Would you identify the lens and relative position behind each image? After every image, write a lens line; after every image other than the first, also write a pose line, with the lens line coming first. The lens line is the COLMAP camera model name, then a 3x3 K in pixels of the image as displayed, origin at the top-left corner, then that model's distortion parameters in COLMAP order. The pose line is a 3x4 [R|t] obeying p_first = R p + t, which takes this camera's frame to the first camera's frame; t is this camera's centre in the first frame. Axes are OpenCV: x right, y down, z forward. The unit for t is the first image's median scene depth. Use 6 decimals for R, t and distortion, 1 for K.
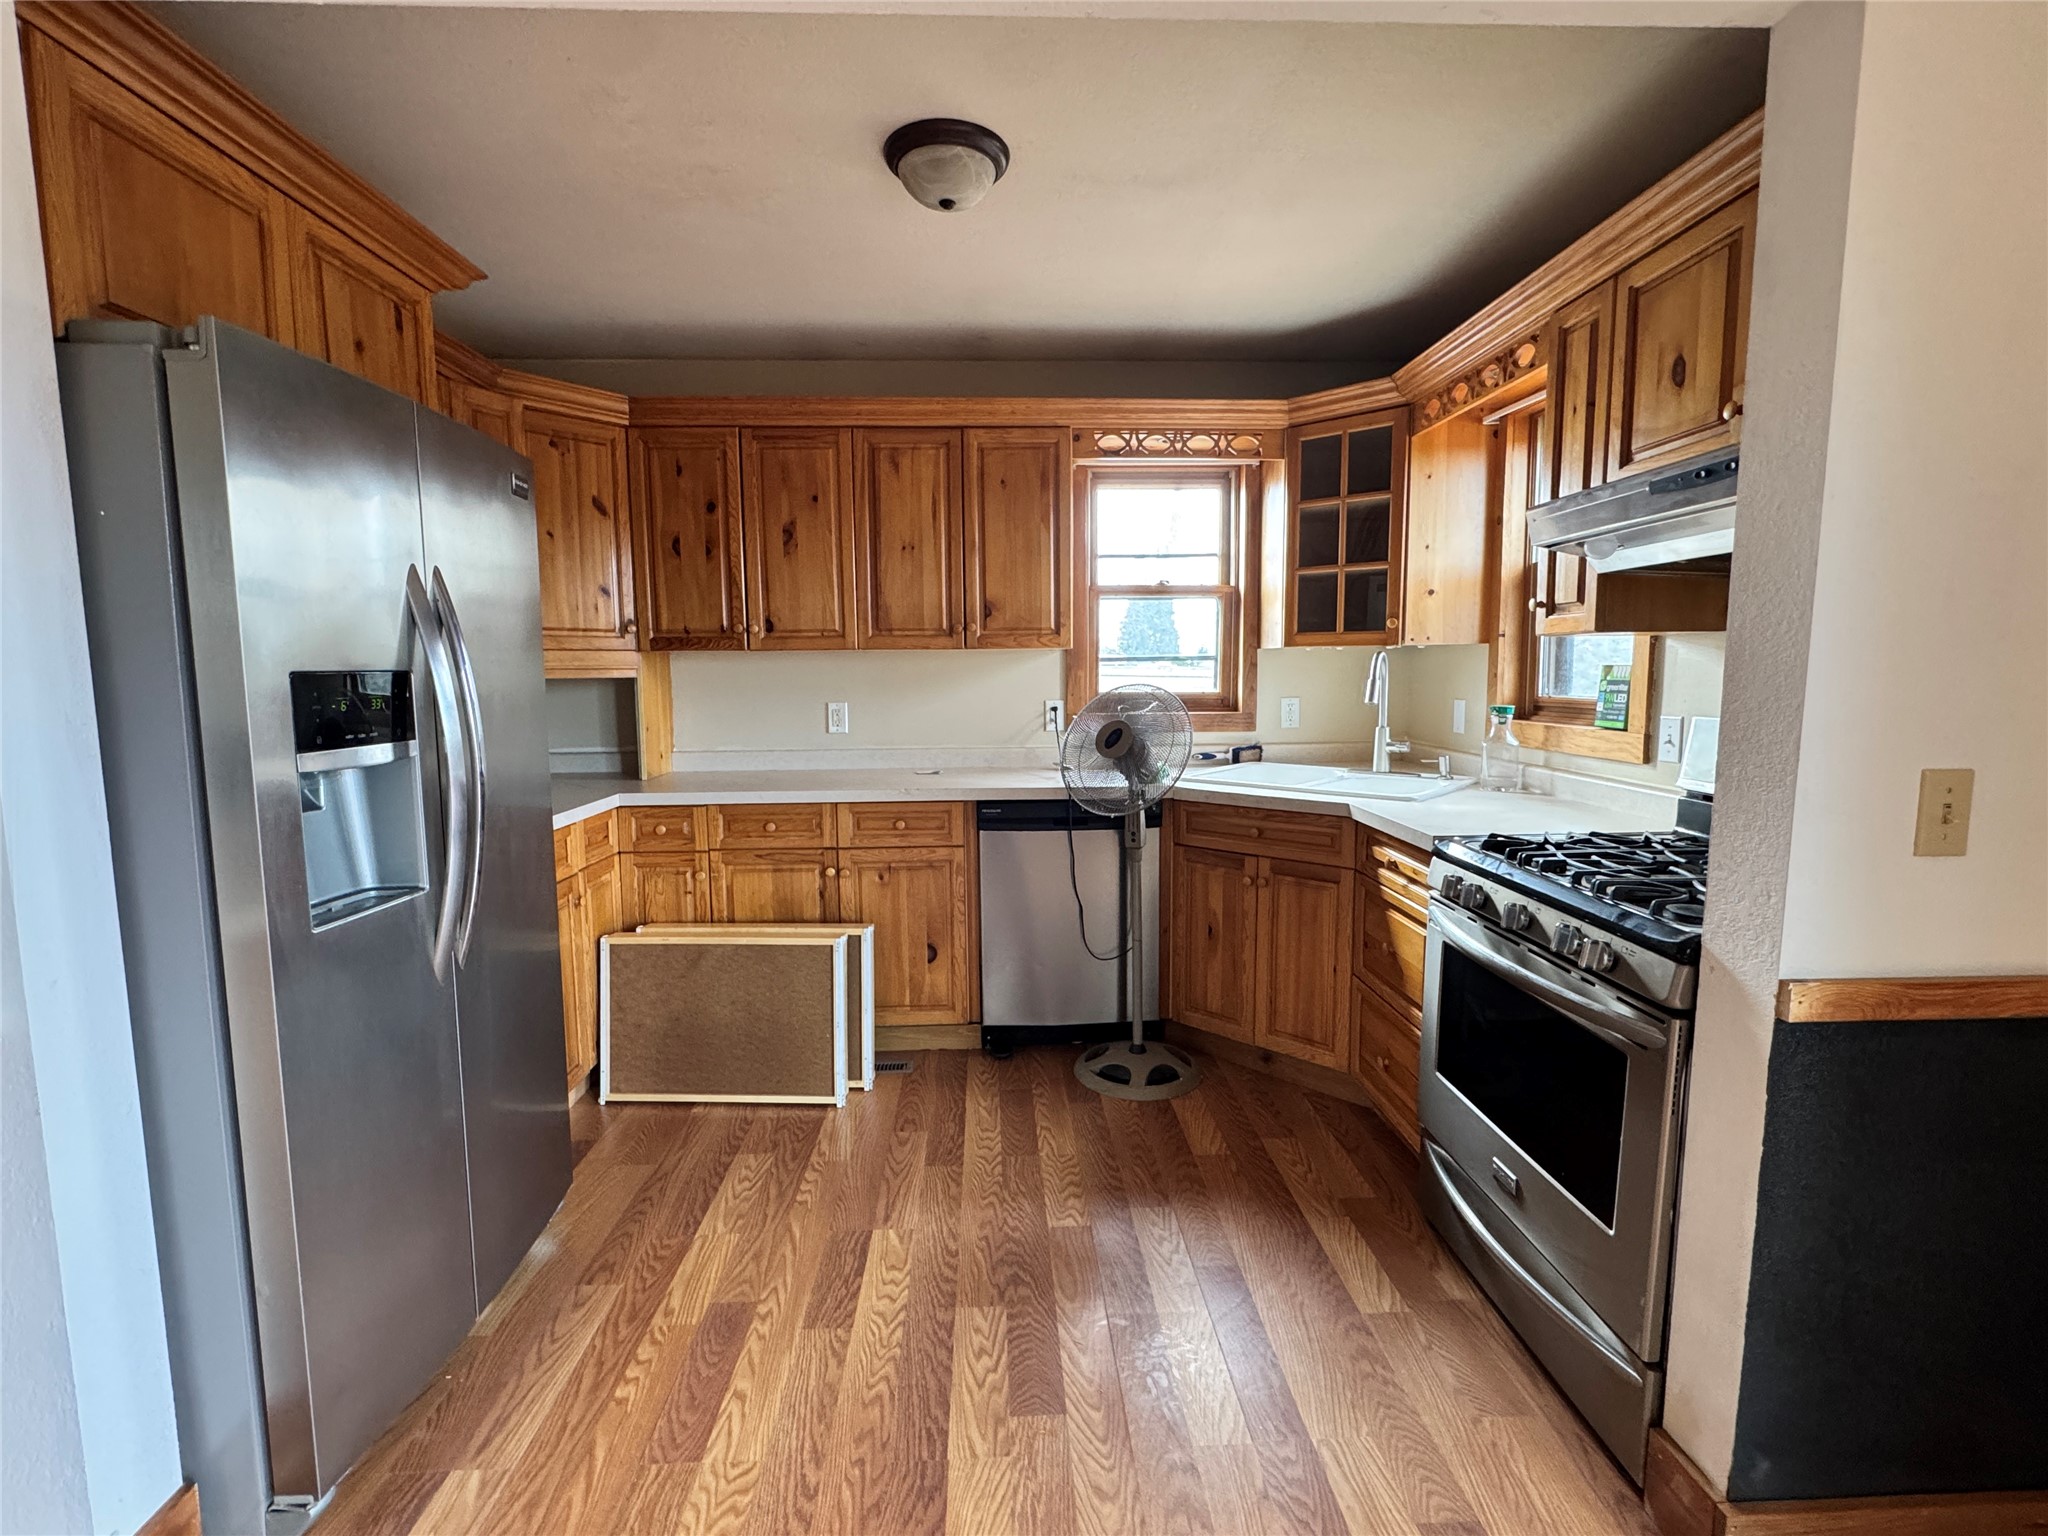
lens RADIAL K [[915.0, 0, 1015.5], [0, 915.0, 763.3], [0, 0, 1]] dist [-0.003444, 0.000500]
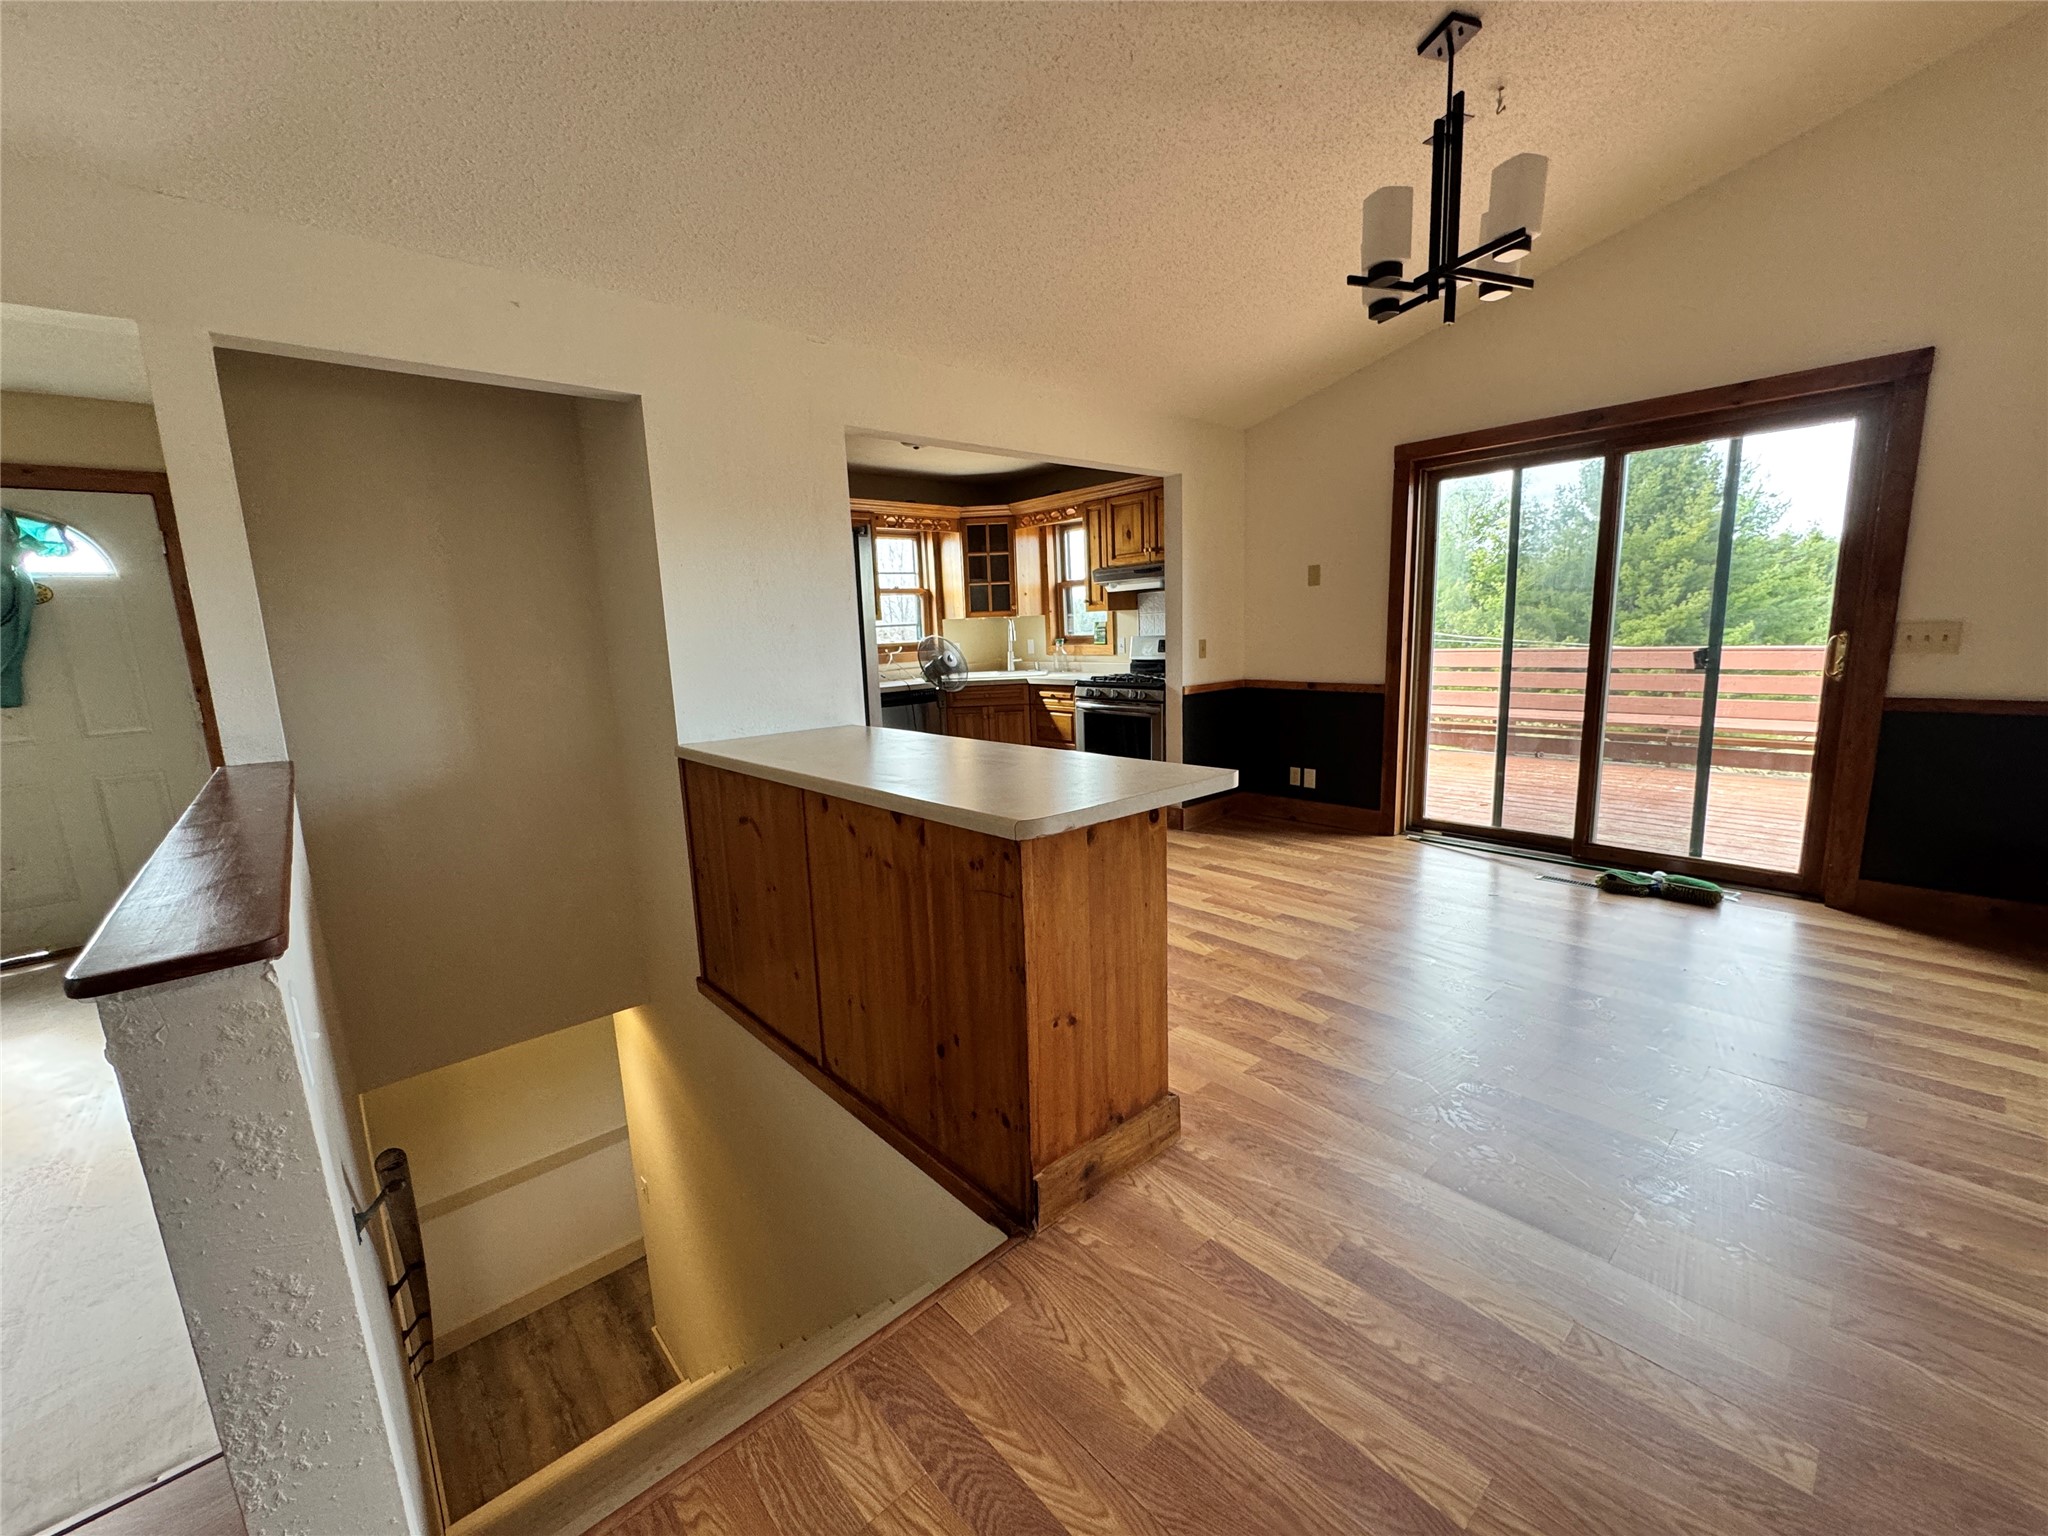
lens RADIAL K [[822.1, 0, 1026.9], [0, 822.1, 768.9], [0, 0, 1]] dist [-0.004355, 0.001447]
pose [[0.765415, -0.134718, 0.629279, -0.976274], [0.102242, 0.990880, 0.087770, 0.081116], [-0.635364, -0.002842, 0.772208, -0.686705]]
